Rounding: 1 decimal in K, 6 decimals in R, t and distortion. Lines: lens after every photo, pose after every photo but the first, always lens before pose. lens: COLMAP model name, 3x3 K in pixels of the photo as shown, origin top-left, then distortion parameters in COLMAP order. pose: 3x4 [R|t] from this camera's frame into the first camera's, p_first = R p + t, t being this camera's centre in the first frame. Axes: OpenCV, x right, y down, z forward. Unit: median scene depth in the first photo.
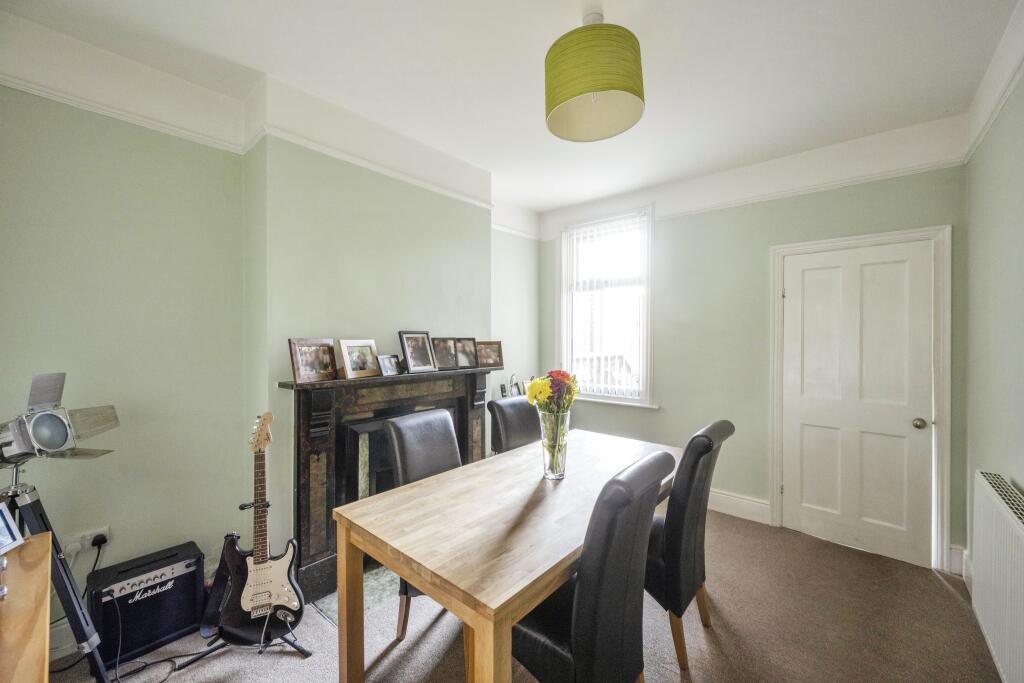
lens RADIAL K [[406.6, 0, 511.3], [0, 406.6, 334.4], [0, 0, 1]] dist [-0.000451, -0.000067]
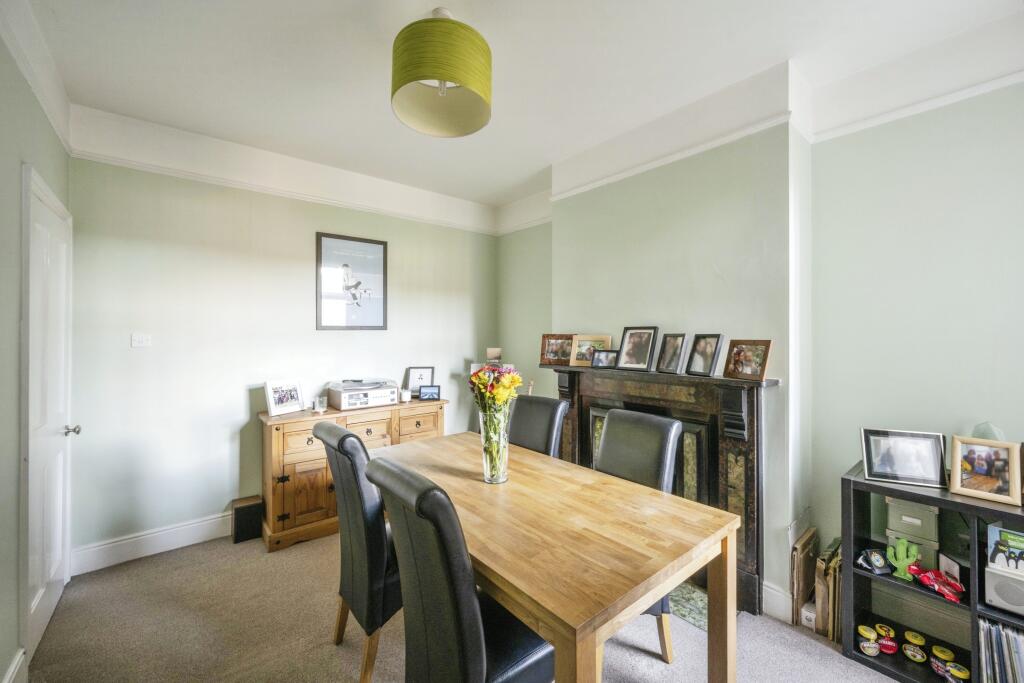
lens RADIAL K [[406.6, 0, 511.3], [0, 406.6, 334.4], [0, 0, 1]] dist [-0.000451, -0.000067]
pose [[-0.154914, -0.004866, -0.987916, 0.687541], [-0.007147, 0.999967, -0.003804, 0.014789], [0.987902, 0.006471, -0.154944, 0.786075]]
